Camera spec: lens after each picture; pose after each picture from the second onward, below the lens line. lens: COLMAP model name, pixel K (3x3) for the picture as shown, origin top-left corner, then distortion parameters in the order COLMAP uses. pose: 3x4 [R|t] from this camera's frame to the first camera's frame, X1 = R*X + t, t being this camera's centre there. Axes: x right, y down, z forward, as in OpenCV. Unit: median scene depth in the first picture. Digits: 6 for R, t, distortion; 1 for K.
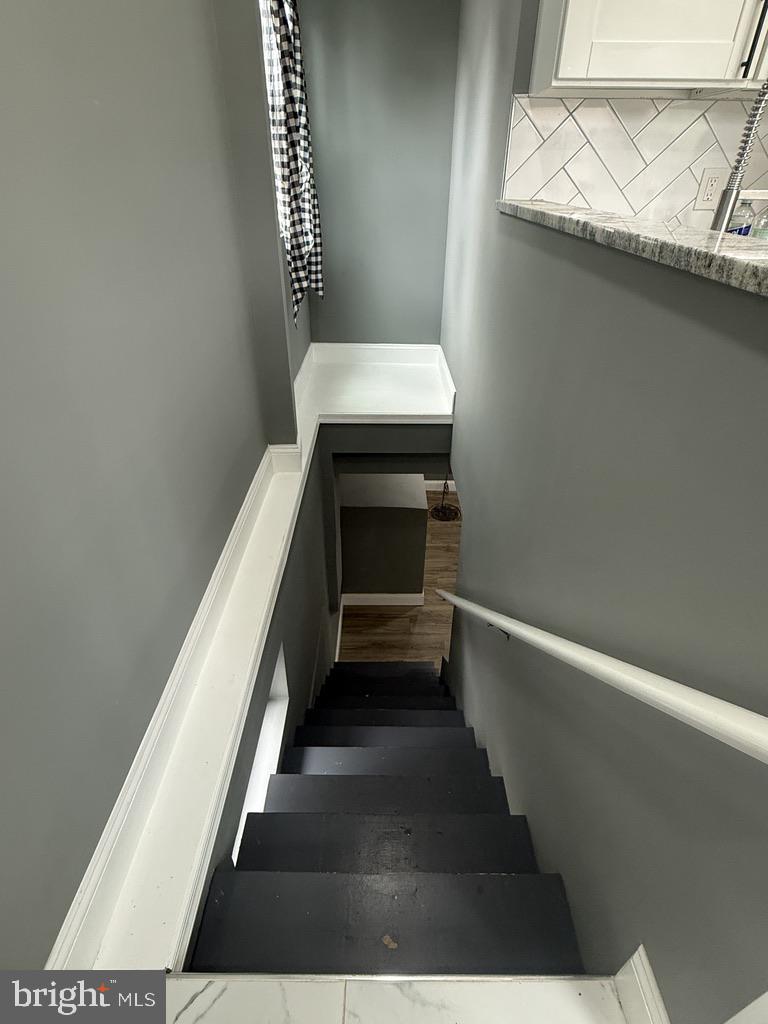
lens RADIAL K [[508.5, 0, 385.2], [0, 508.5, 508.2], [0, 0, 1]] dist [-0.002385, -0.000018]
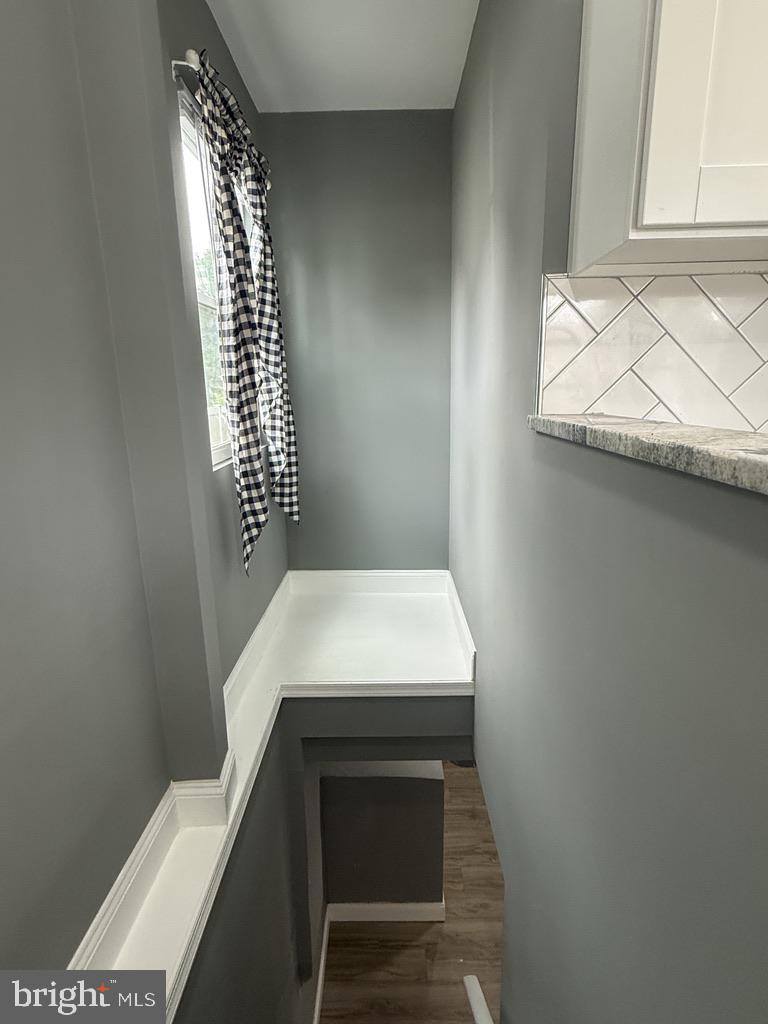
lens RADIAL K [[508.5, 0, 383.7], [0, 508.5, 512.4], [0, 0, 1]] dist [-0.002385, -0.000018]
pose [[0.999591, -0.021034, -0.019388, 0.029289], [0.013226, 0.940781, -0.338756, -0.173529], [0.025366, 0.338361, 0.940675, 0.271871]]
